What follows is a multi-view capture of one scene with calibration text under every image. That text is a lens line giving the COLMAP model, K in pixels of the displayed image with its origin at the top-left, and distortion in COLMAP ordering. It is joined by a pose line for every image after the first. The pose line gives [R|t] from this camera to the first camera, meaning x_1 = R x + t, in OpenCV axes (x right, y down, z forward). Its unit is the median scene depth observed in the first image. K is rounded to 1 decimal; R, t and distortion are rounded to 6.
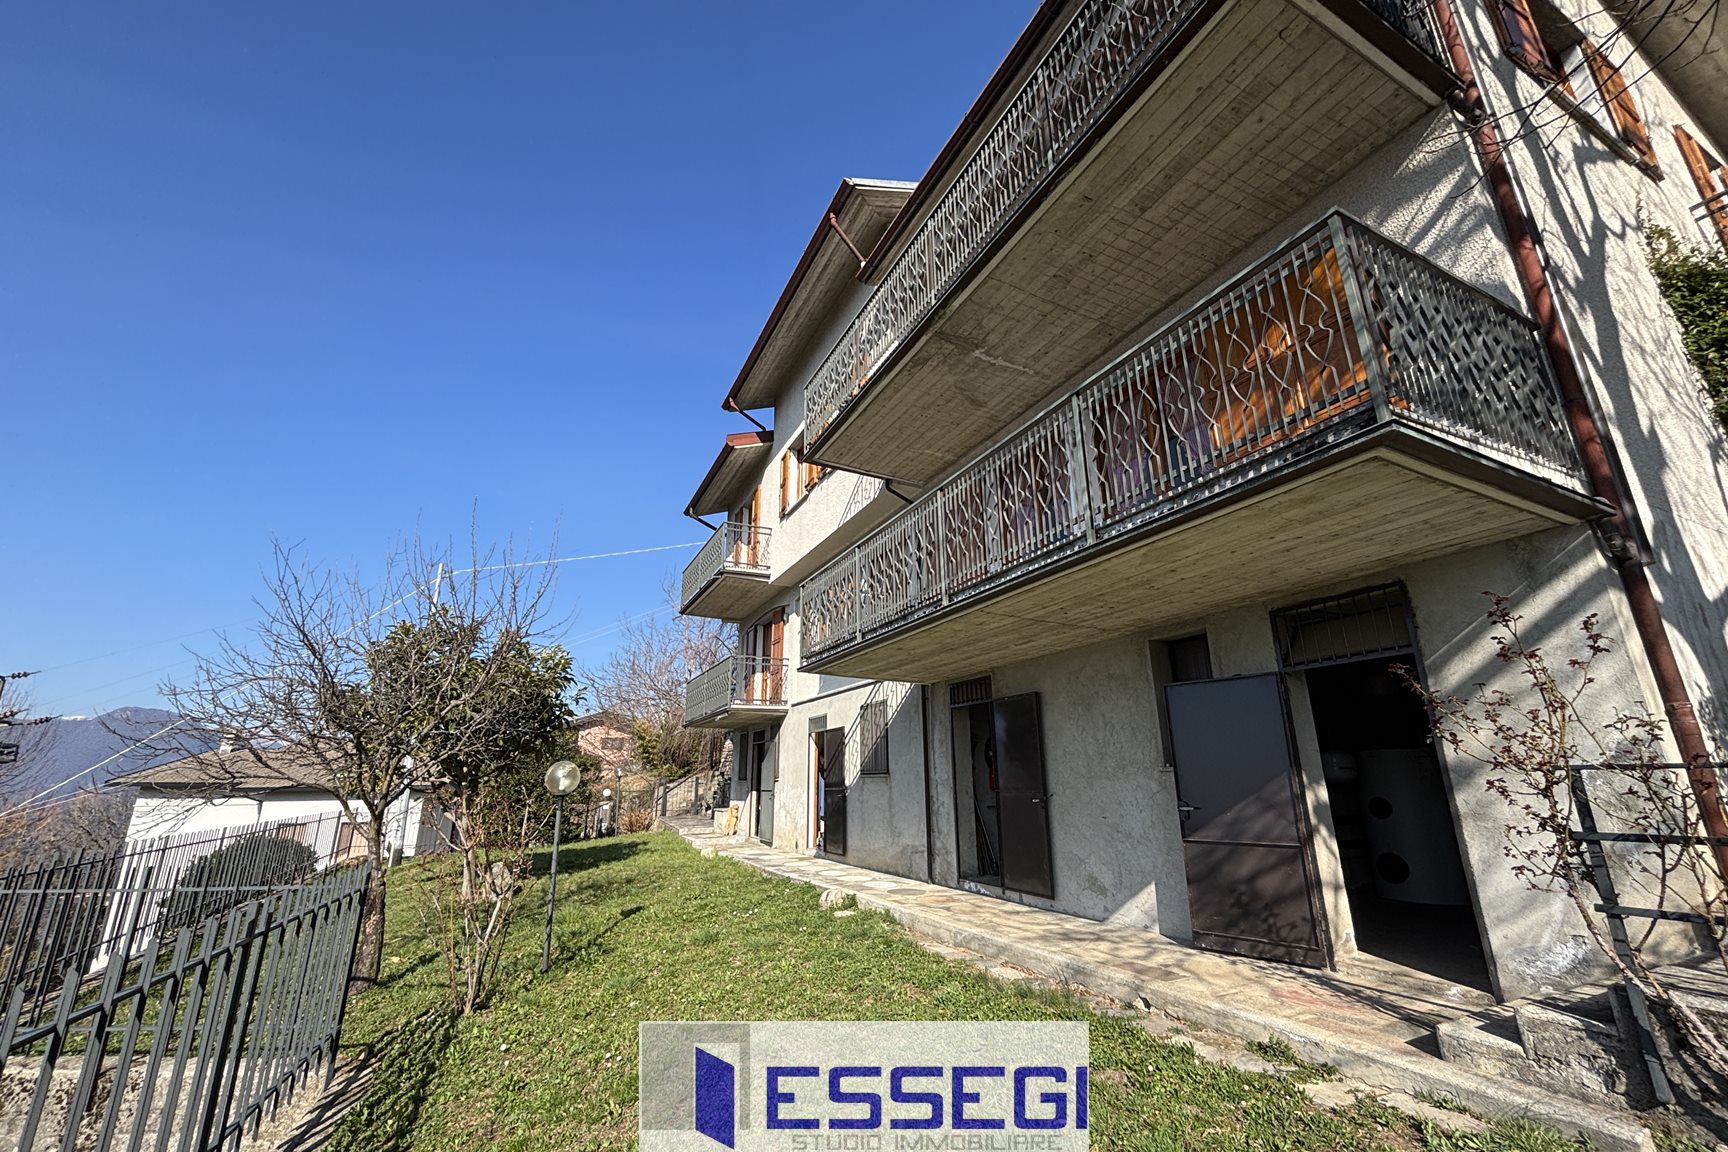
lens RADIAL K [[684.8, 0, 864.0], [0, 684.8, 576.0], [0, 0, 1]] dist [0.016227, -0.000027]
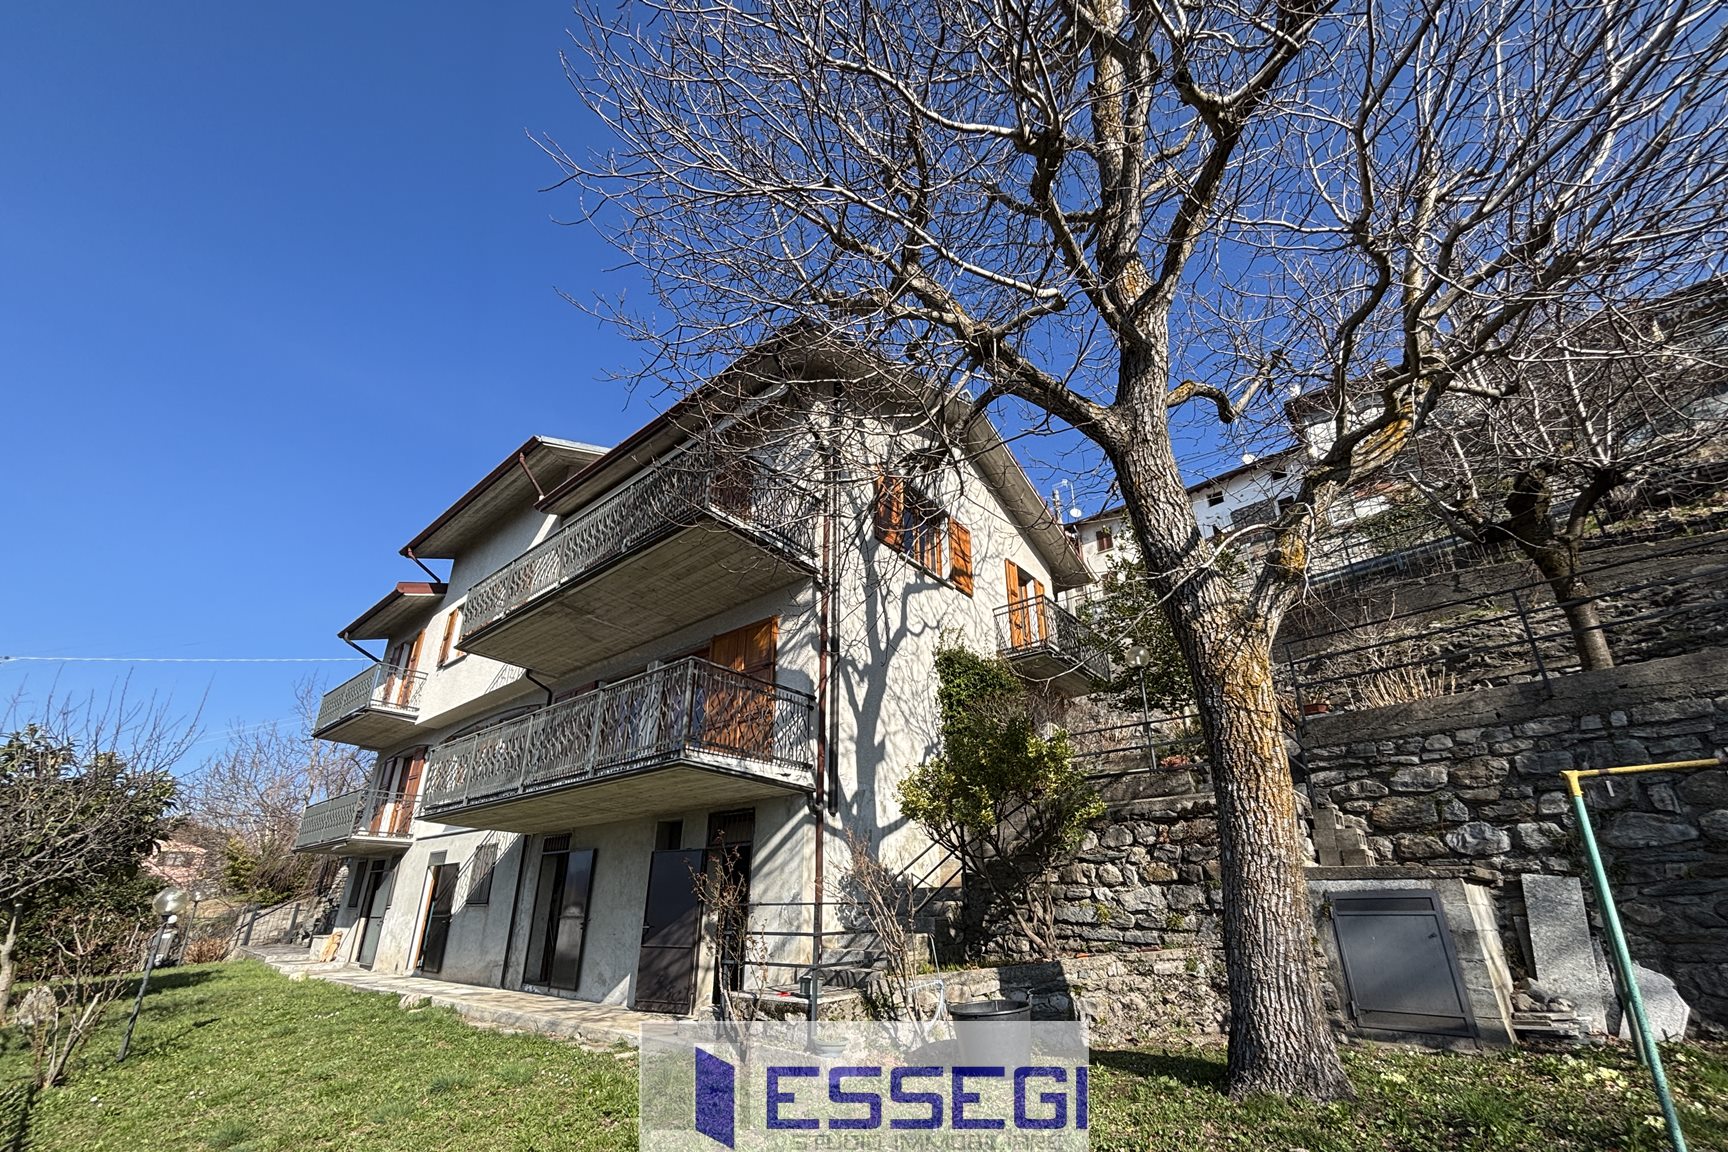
lens RADIAL K [[694.1, 0, 859.6], [0, 694.1, 652.3], [0, 0, 1]] dist [-0.001218, 0.000381]
pose [[0.911458, 0.157082, 0.380224, 0.080441], [-0.129807, 0.986830, -0.096522, -0.103164], [-0.390378, 0.038620, 0.919844, -0.354970]]
